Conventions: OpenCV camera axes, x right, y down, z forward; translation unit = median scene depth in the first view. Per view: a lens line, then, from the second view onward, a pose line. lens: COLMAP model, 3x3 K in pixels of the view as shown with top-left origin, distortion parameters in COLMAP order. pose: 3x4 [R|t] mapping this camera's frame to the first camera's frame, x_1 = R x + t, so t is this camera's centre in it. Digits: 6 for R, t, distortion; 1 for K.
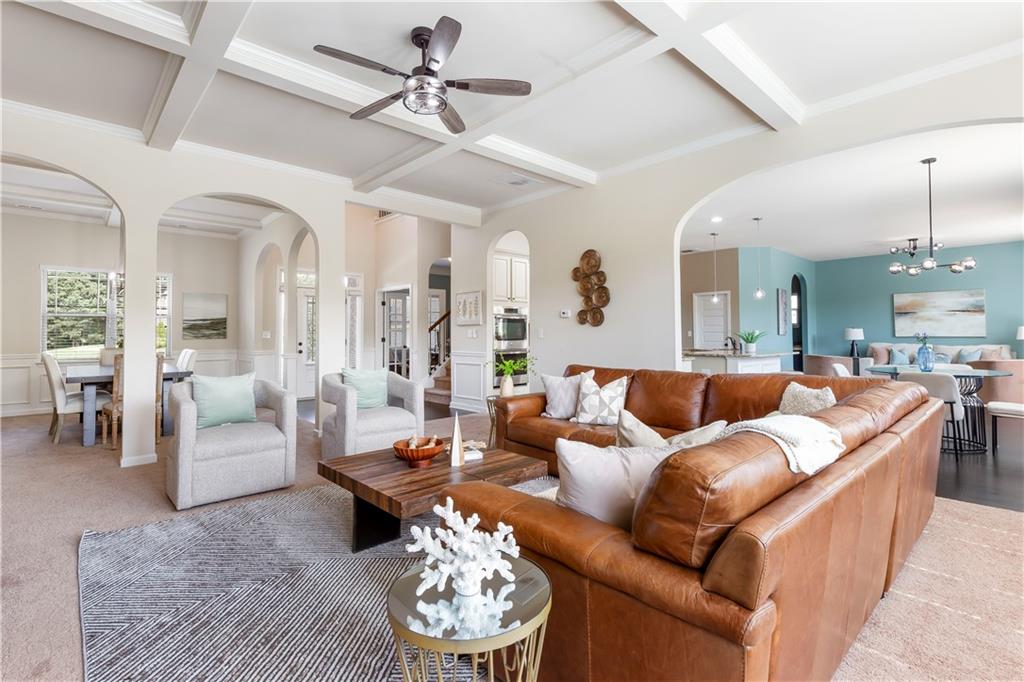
lens RADIAL K [[457.3, 0, 513.5], [0, 457.3, 323.8], [0, 0, 1]] dist [-0.000708, 0.000194]
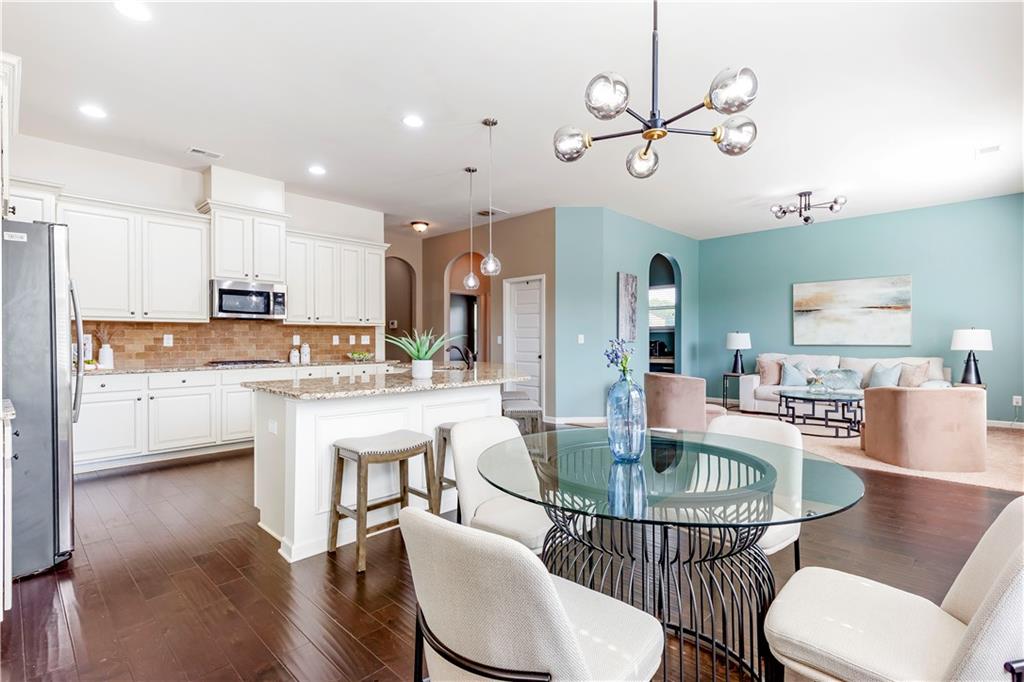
lens RADIAL K [[474.4, 0, 512.0], [0, 474.4, 341.0], [0, 0, 1]] dist [-0.000507, -0.000276]
pose [[0.997747, 0.002534, 0.067043, 0.373410], [-0.004180, 0.999693, 0.024413, 0.006650], [-0.066961, -0.024638, 0.997451, 0.318613]]
